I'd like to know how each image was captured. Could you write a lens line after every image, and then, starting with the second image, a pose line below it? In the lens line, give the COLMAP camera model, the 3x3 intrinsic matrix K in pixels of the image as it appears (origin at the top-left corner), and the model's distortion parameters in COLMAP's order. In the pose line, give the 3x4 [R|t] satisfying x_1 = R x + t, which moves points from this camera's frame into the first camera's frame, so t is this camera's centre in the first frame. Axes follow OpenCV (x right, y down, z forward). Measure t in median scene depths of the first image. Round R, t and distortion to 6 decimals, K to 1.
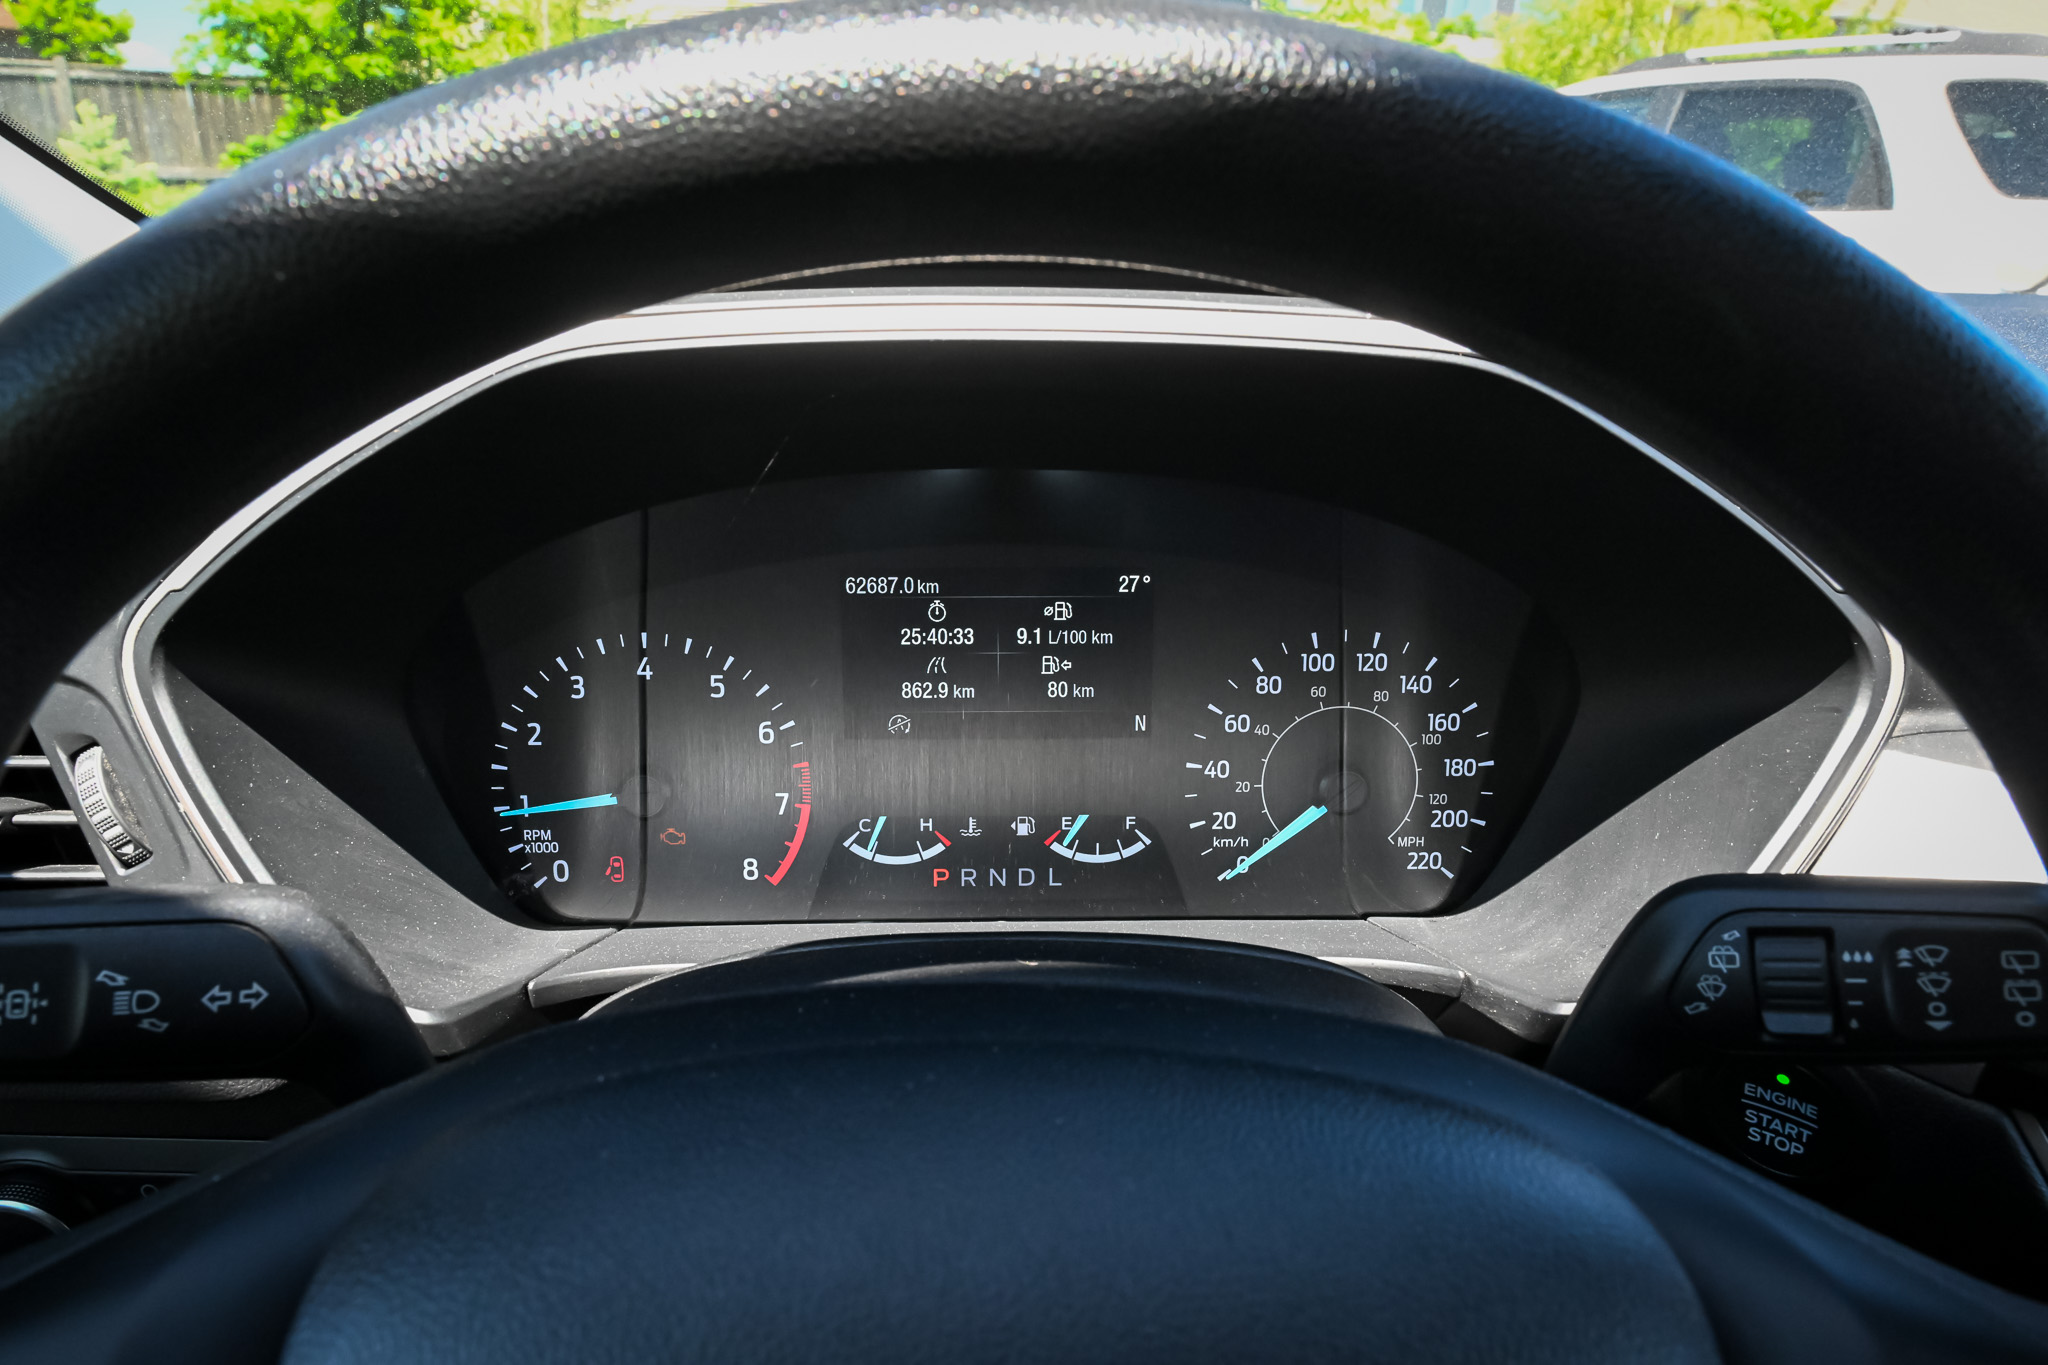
lens RADIAL K [[1362.5, 0, 1024.0], [0, 1362.5, 682.5], [0, 0, 1]] dist [0.002833, 0.001204]
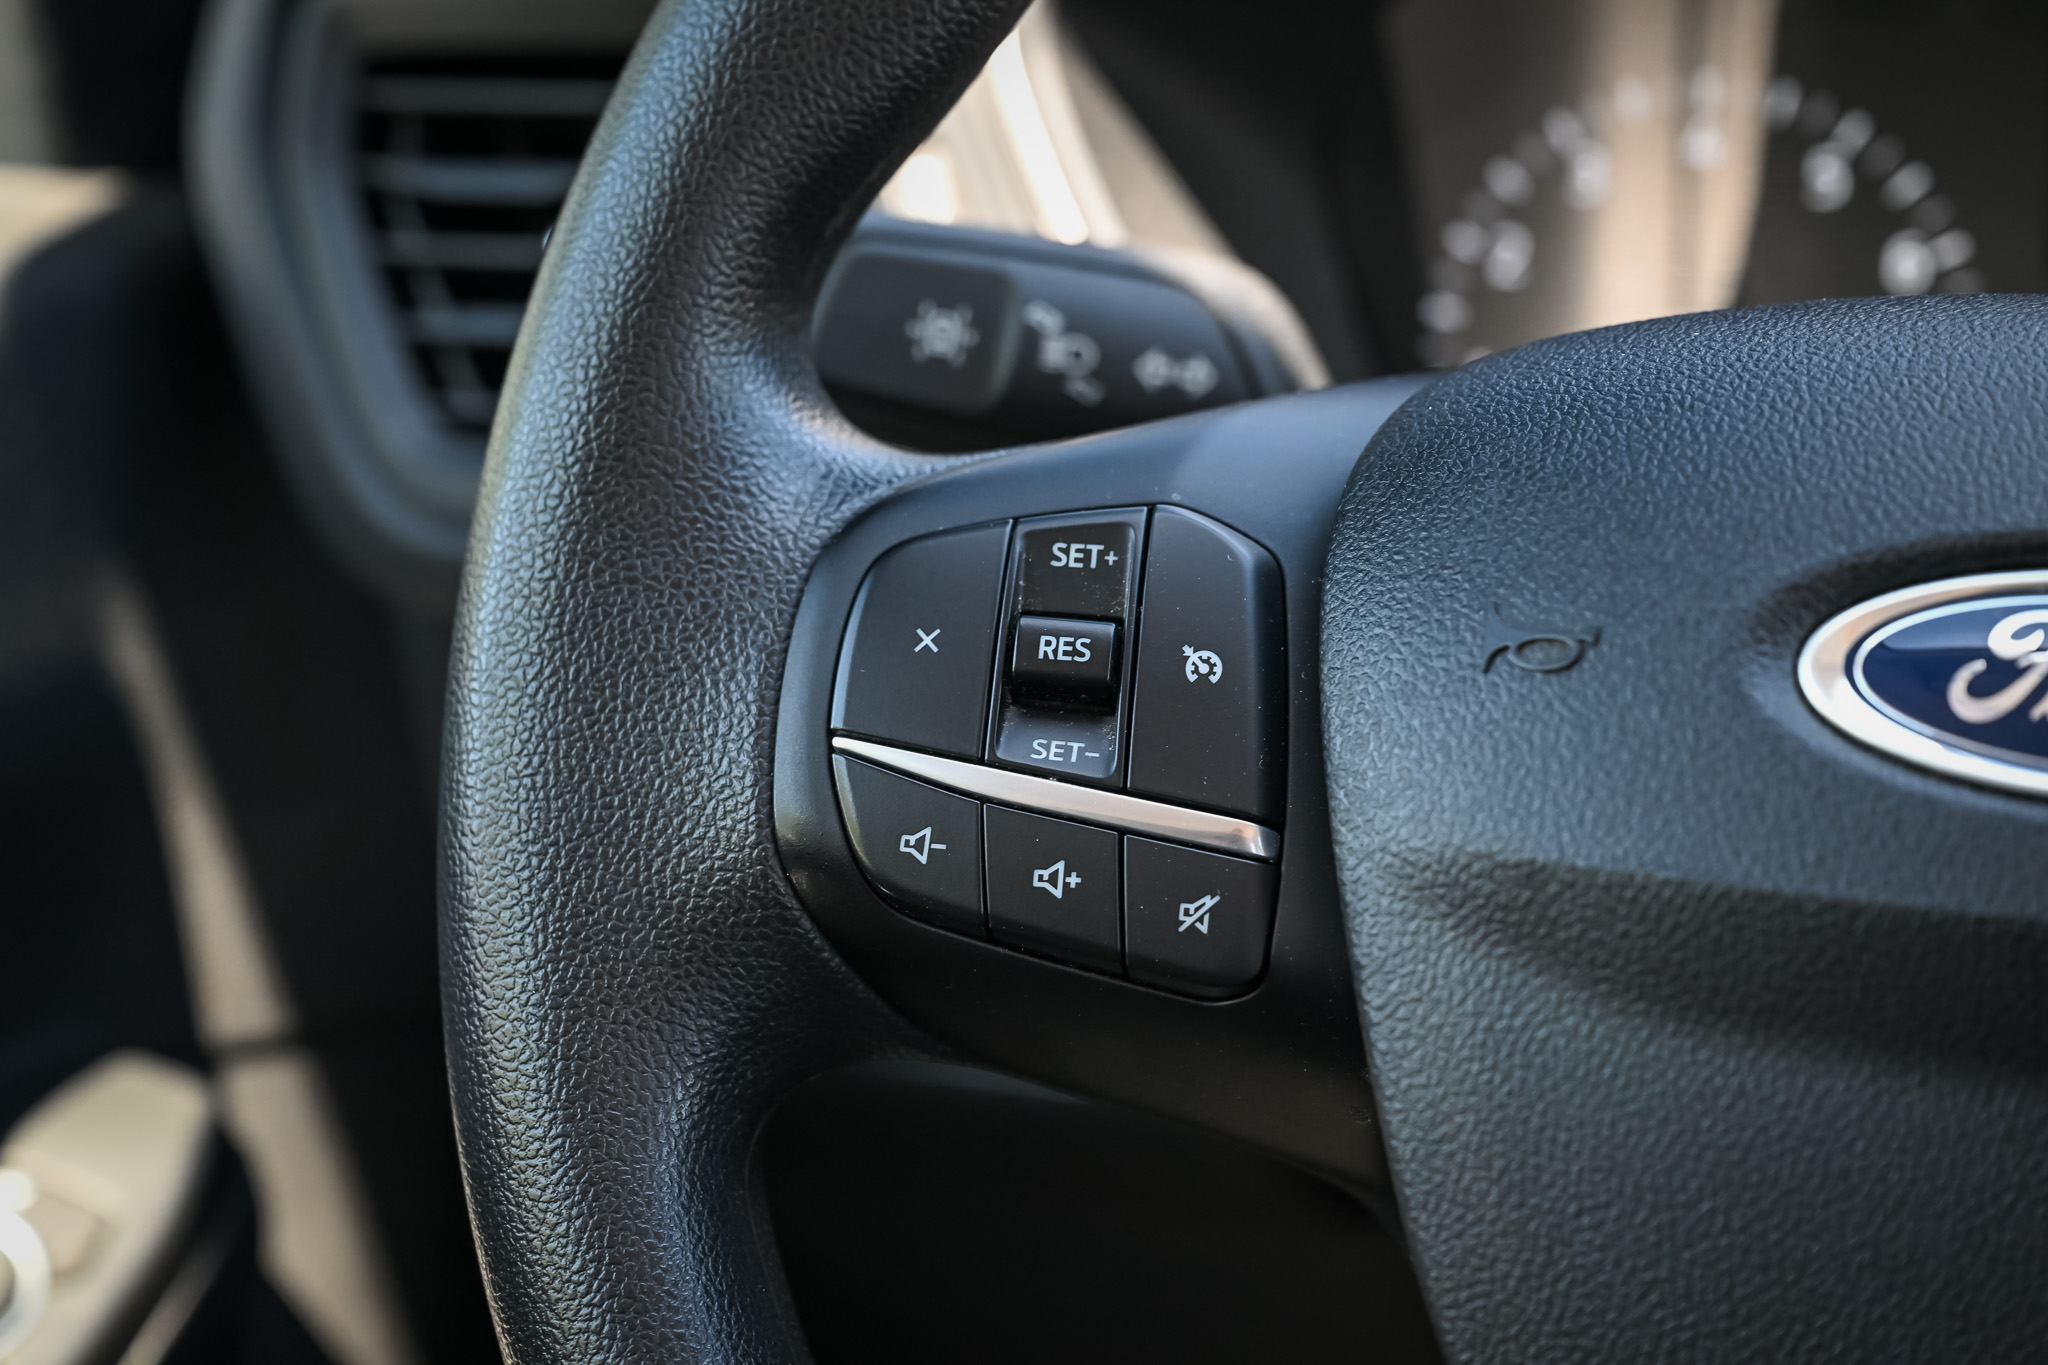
lens RADIAL K [[3842.9, 0, 1024.0], [0, 3842.9, 682.5], [0, 0, 1]] dist [0.432706, -5.789411]
pose [[0.915501, 0.065029, -0.397026, 0.118065], [-0.083877, 0.996016, -0.030273, 0.285961], [0.393476, 0.061016, 0.917308, -0.582630]]
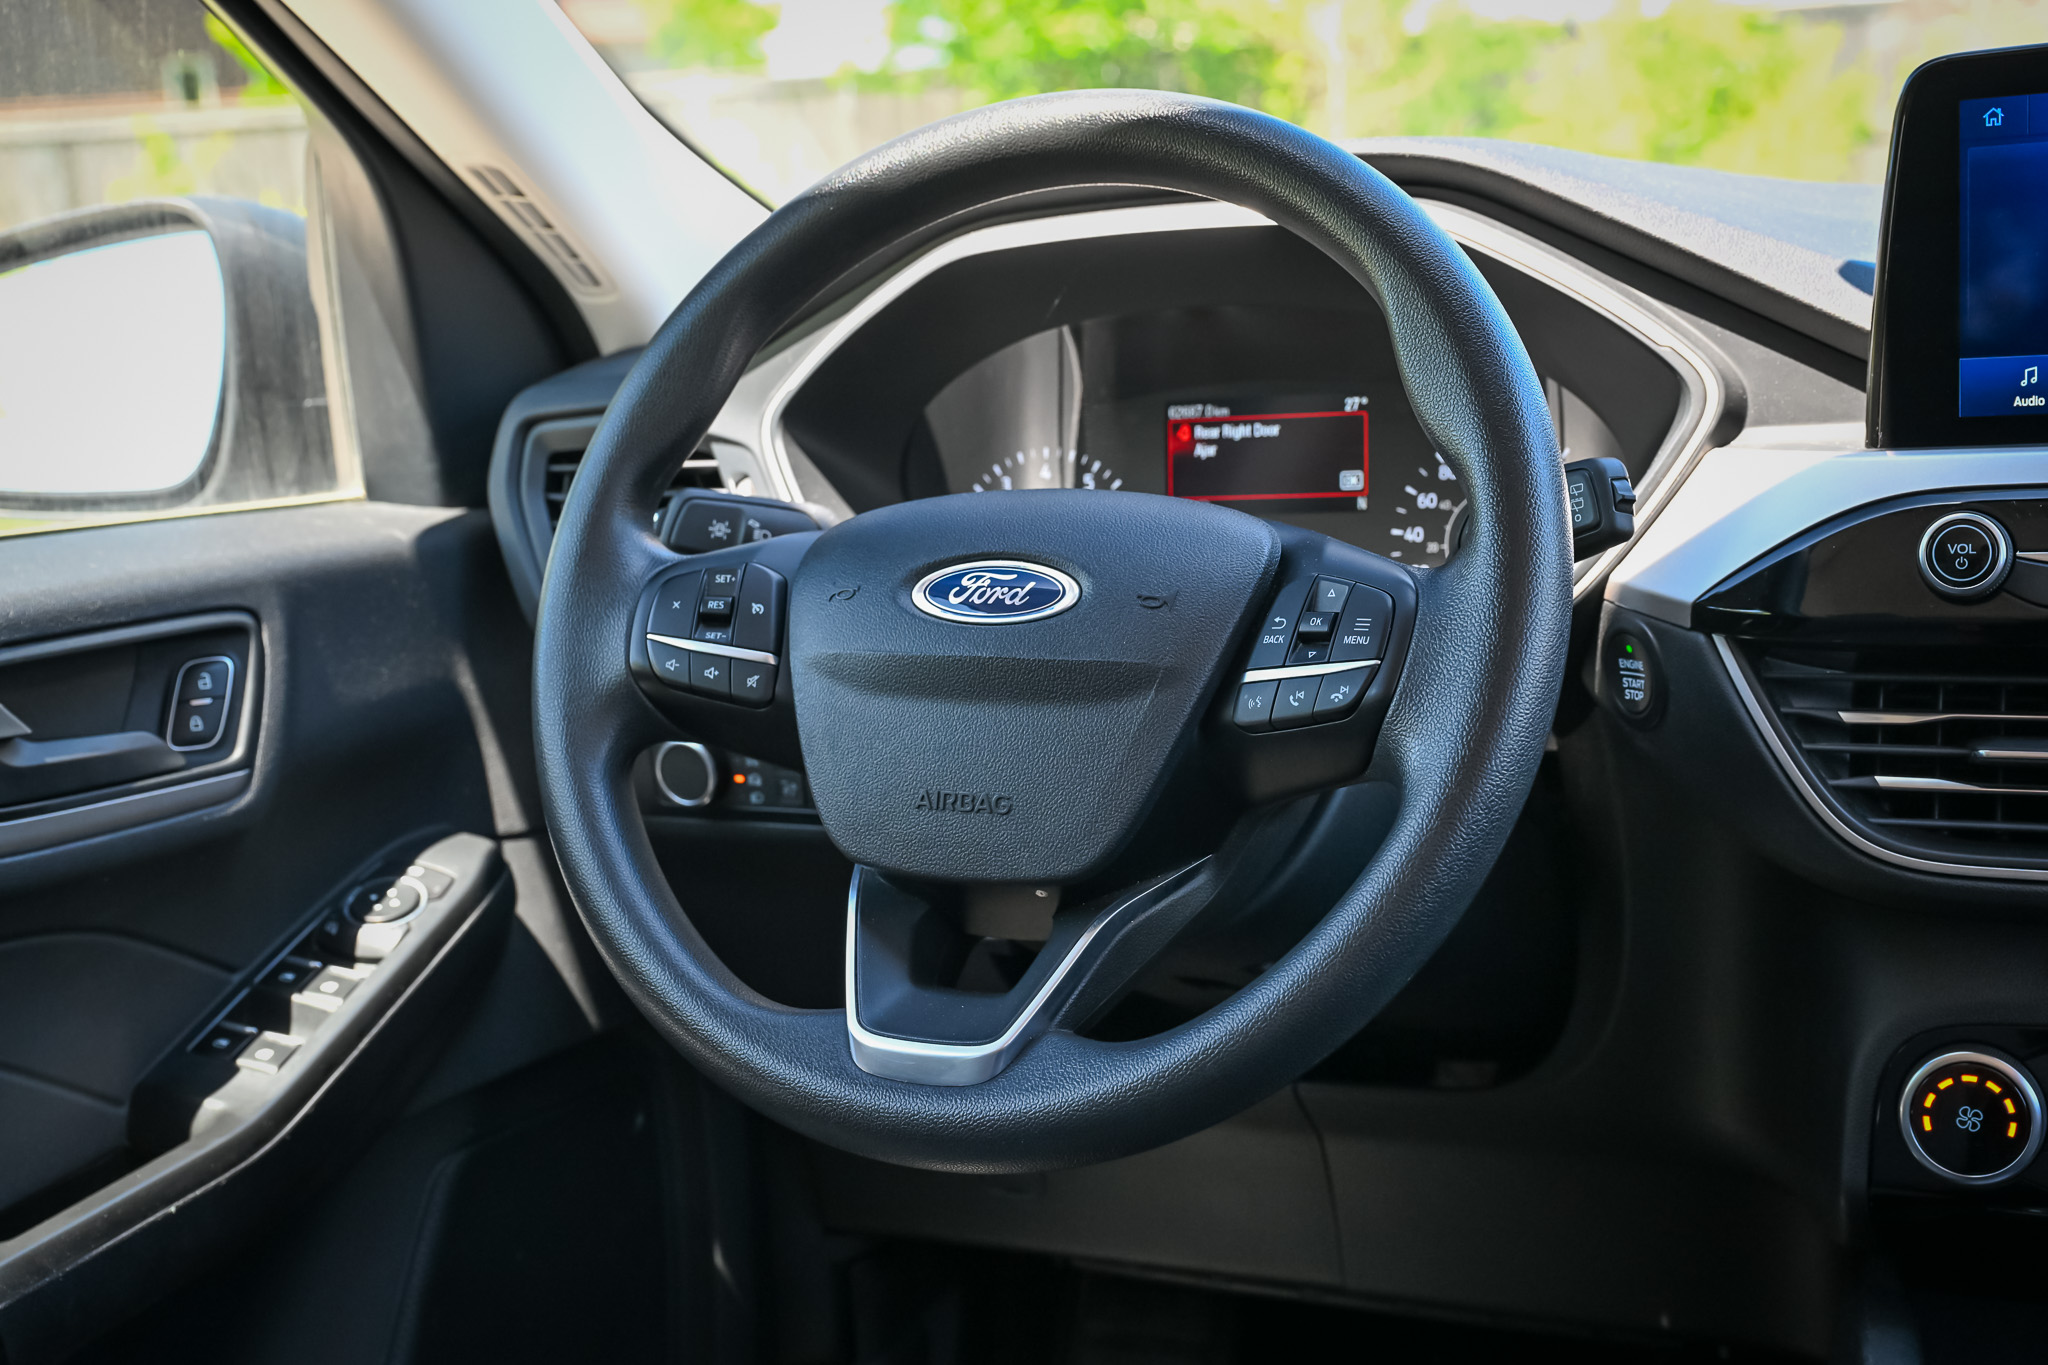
lens RADIAL K [[2435.5, 0, 1024.0], [0, 2435.5, 682.5], [0, 0, 1]] dist [0.008041, -0.020125]
pose [[0.898304, 0.005698, -0.439338, 0.893211], [-0.066180, 0.990263, -0.122473, 0.554361], [0.434362, 0.139094, 0.889934, -1.397795]]
